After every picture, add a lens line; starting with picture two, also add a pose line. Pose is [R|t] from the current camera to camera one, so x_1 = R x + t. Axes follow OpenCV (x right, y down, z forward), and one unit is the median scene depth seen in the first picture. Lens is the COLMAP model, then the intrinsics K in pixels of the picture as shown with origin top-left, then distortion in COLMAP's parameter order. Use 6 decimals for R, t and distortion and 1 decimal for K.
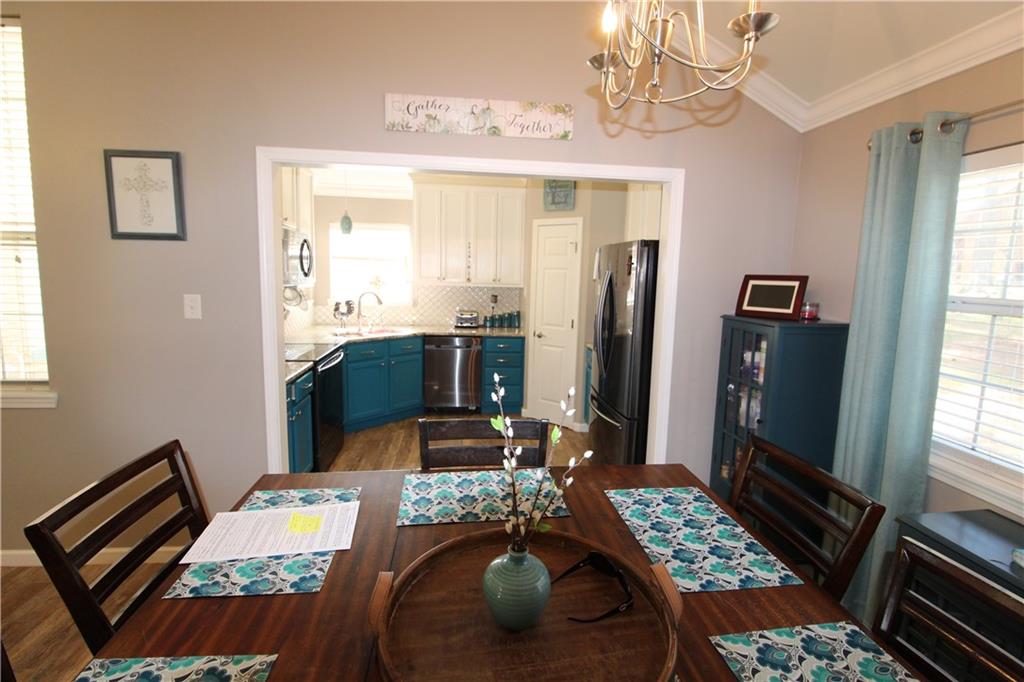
lens RADIAL K [[471.7, 0, 513.3], [0, 471.7, 328.3], [0, 0, 1]] dist [0.000702, -0.013831]
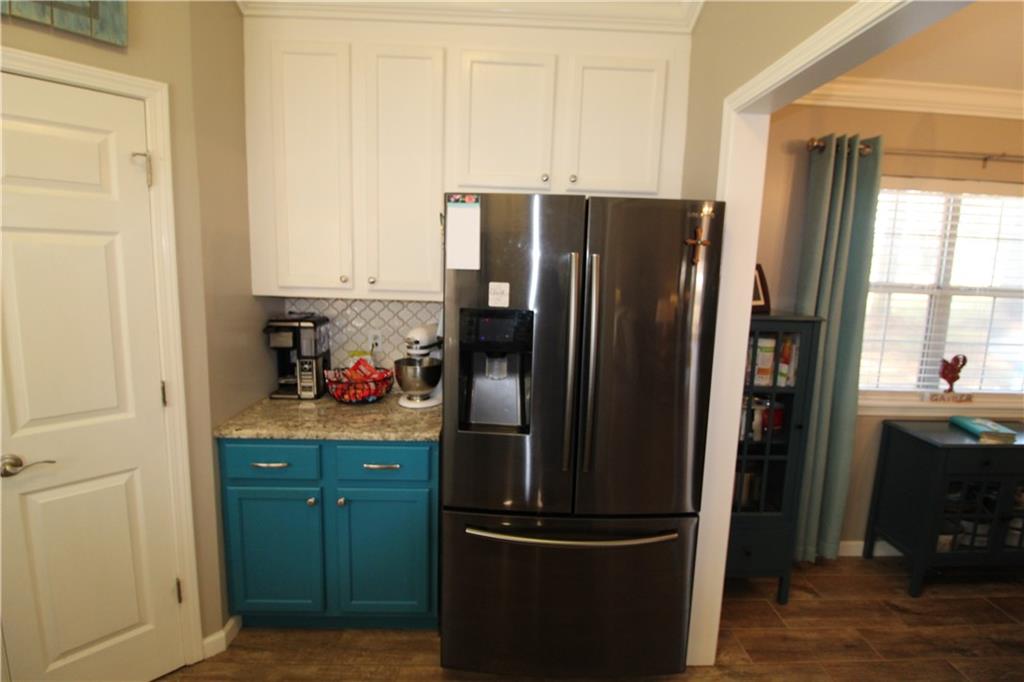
lens RADIAL K [[471.7, 0, 513.3], [0, 471.7, 328.3], [0, 0, 1]] dist [0.000702, -0.013831]
pose [[0.079722, -0.158905, 0.984070, -0.369555], [0.089374, 0.984376, 0.151714, -0.171715], [-0.992802, 0.075856, 0.092678, 1.393865]]
